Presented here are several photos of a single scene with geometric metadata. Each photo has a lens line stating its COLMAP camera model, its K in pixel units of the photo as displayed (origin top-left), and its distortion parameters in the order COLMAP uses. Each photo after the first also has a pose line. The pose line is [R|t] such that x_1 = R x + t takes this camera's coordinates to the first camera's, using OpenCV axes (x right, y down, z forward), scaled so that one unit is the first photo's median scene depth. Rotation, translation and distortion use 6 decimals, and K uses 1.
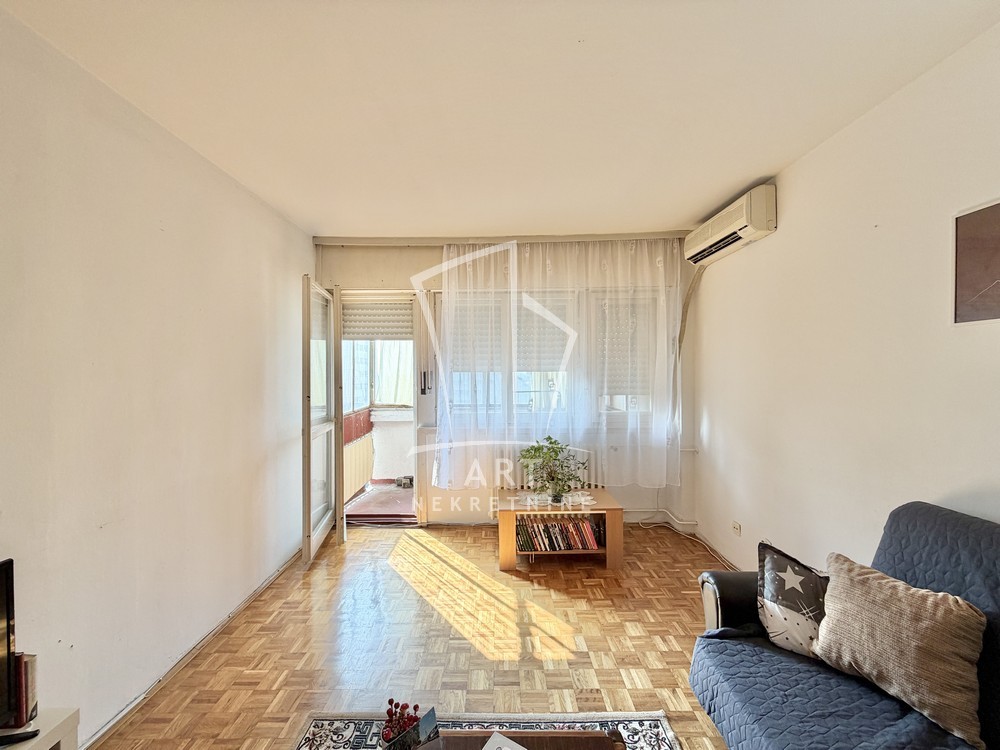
lens RADIAL K [[396.8, 0, 496.2], [0, 396.8, 375.4], [0, 0, 1]] dist [0.000517, 0.000314]
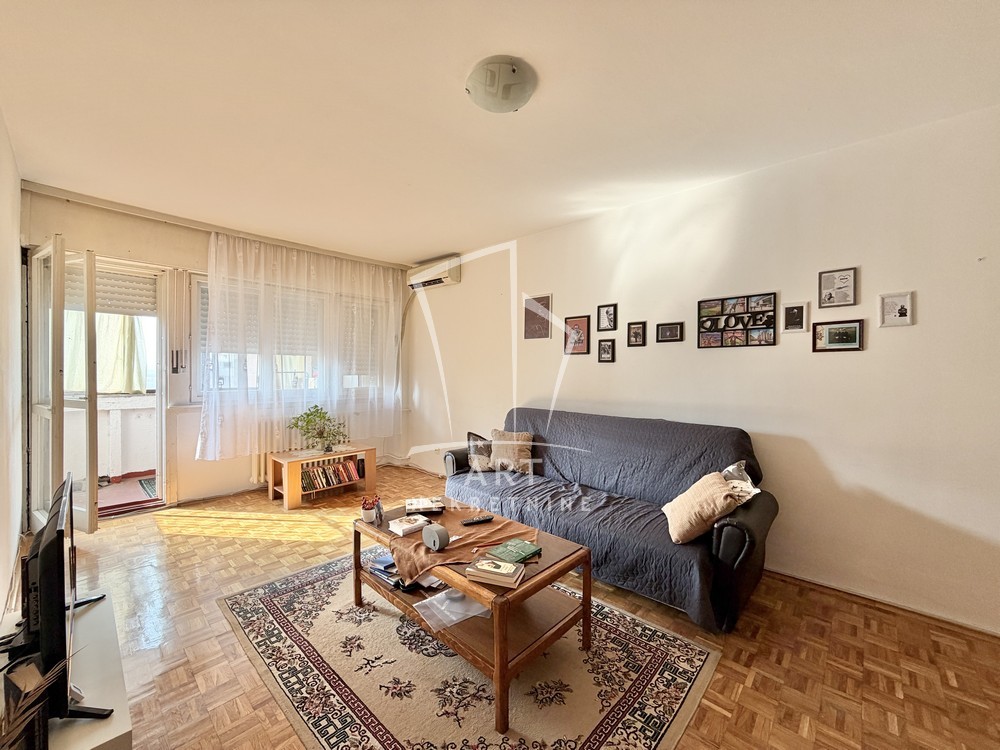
lens RADIAL K [[396.8, 0, 496.2], [0, 396.8, 375.3], [0, 0, 1]] dist [0.000517, 0.000314]
pose [[0.678524, 0.001767, 0.734576, -0.400021], [-0.010845, 0.999912, 0.007613, 0.039212], [-0.734498, -0.013132, 0.678483, -0.287904]]
